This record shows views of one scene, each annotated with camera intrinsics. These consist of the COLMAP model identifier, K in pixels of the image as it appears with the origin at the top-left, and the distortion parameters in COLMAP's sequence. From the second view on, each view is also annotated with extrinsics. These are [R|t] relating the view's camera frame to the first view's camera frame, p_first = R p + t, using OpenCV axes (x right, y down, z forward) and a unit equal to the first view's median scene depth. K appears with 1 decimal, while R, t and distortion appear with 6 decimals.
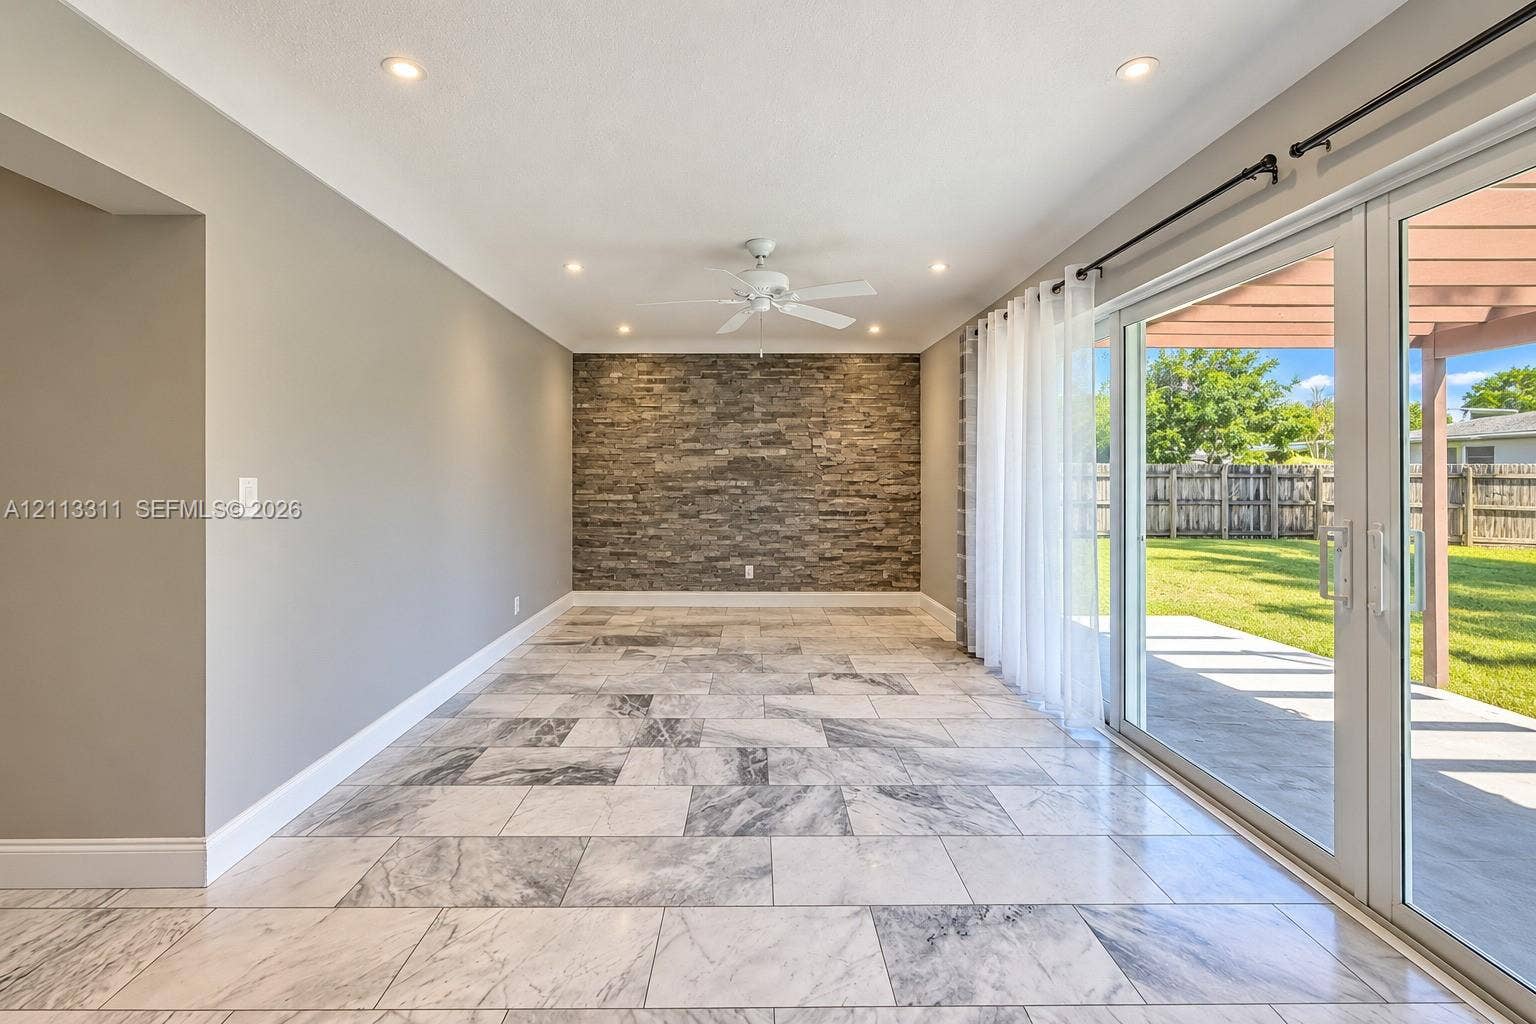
lens RADIAL K [[658.5, 0, 766.8], [0, 658.5, 479.3], [0, 0, 1]] dist [-0.001106, -0.000284]
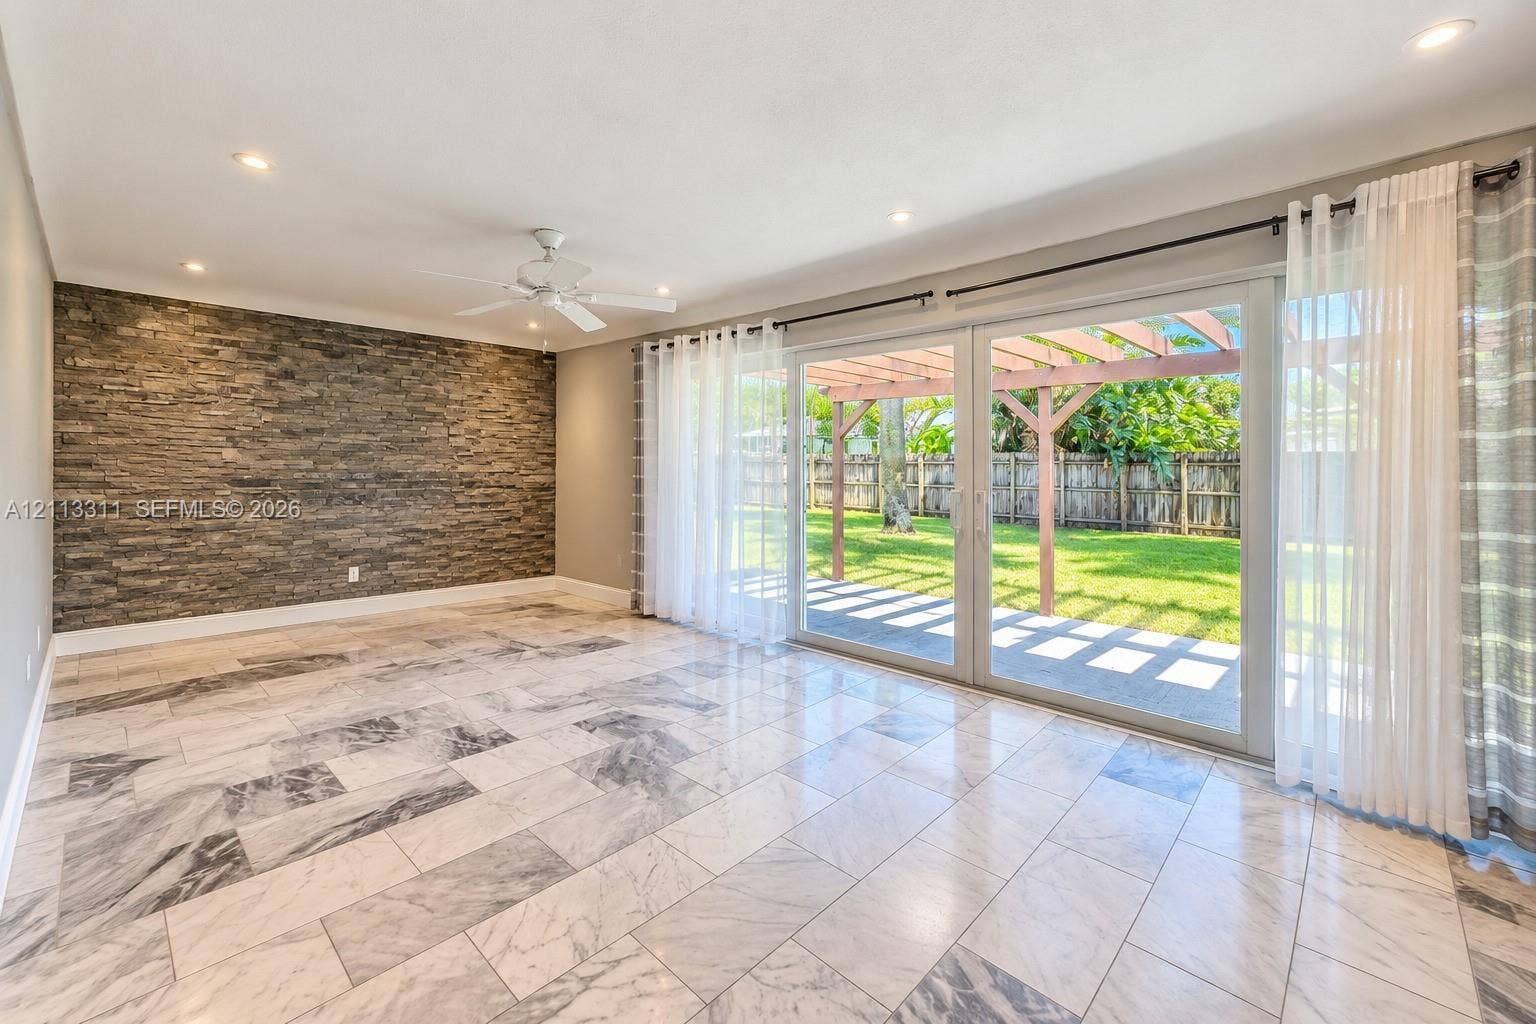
lens RADIAL K [[628.8, 0, 768.9], [0, 628.8, 468.5], [0, 0, 1]] dist [0.001108, 0.000096]
pose [[0.702819, -0.000018, 0.711368, -0.255849], [0.000010, 1.000000, 0.000016, -0.001740], [-0.711368, -0.000004, 0.702819, 0.029652]]
